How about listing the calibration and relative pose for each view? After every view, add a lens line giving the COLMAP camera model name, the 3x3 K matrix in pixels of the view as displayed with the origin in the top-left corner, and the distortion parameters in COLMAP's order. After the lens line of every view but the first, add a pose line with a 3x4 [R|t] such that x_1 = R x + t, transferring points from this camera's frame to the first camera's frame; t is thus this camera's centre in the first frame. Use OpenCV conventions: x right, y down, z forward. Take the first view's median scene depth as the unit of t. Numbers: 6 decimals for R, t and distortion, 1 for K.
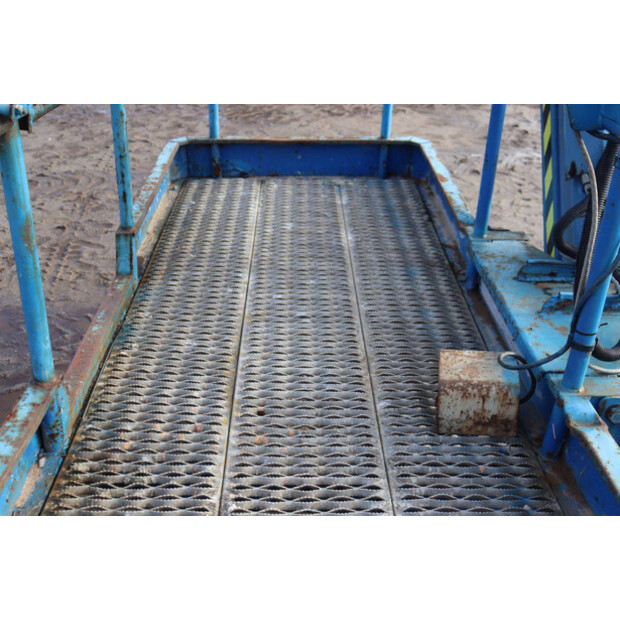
lens RADIAL K [[670.5, 0, 310.0], [0, 670.5, 310.0], [0, 0, 1]] dist [-0.013951, 0.012775]
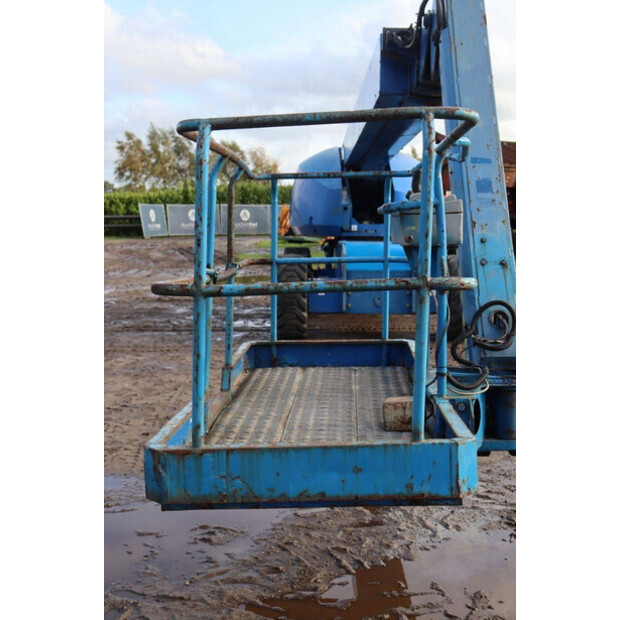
lens RADIAL K [[880.6, 0, 310.0], [0, 880.6, 310.0], [0, 0, 1]] dist [0.033906, 0.024621]
pose [[0.997398, -0.018081, -0.069793, 0.082449], [-0.012503, 0.909999, -0.414422, 0.509964], [0.071005, 0.414216, 0.907405, -0.850352]]
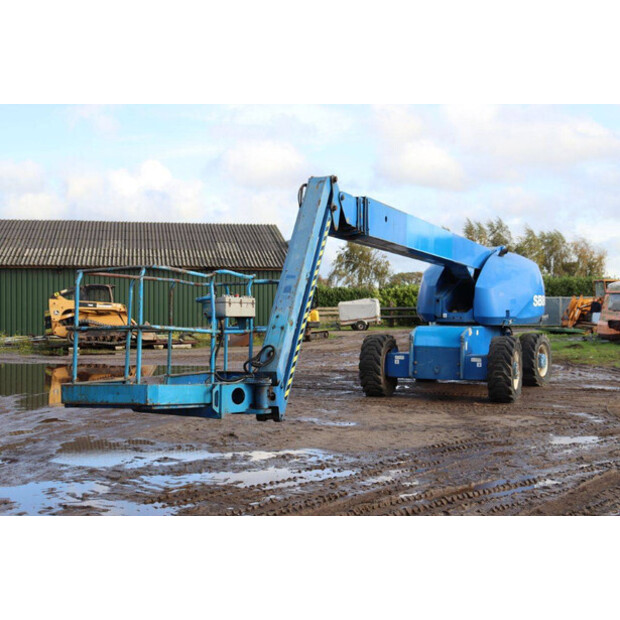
lens RADIAL K [[1003.9, 0, 310.0], [0, 1003.9, 310.0], [0, 0, 1]] dist [0.035613, 0.035062]
pose [[0.877538, -0.022003, -0.479002, 2.236408], [-0.226874, 0.861007, -0.455188, 1.389106], [0.422440, 0.508118, 0.750574, -2.203067]]
